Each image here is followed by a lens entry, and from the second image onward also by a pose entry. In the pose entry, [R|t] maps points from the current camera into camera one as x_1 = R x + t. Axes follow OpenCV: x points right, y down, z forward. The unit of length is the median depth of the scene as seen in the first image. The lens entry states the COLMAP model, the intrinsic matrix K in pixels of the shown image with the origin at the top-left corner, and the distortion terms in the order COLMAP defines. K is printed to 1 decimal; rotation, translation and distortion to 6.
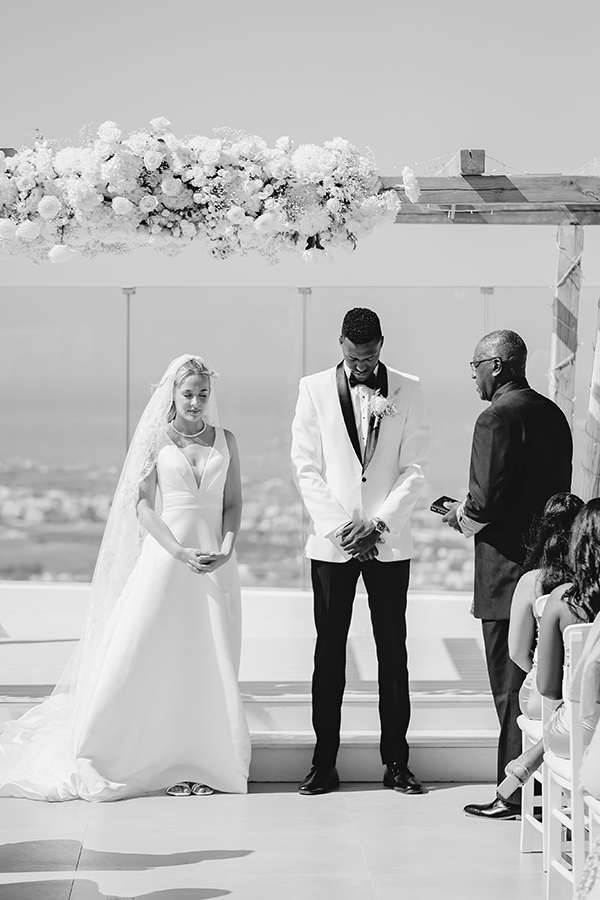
lens RADIAL K [[1389.7, 0, 300.0], [0, 1389.7, 450.0], [0, 0, 1]] dist [-0.011553, 0.001339]
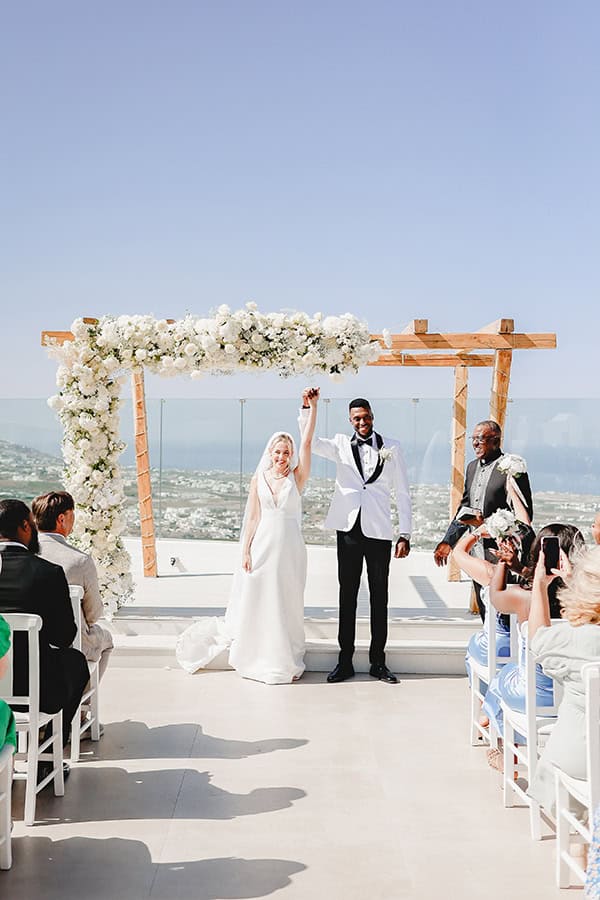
lens RADIAL K [[1389.7, 0, 300.0], [0, 1389.7, 450.0], [0, 0, 1]] dist [-0.011553, 0.001339]
pose [[0.999475, 0.004948, -0.032020, 0.023825], [-0.006515, 0.998778, -0.049000, 0.047394], [0.031738, 0.049183, 0.998285, -0.831932]]
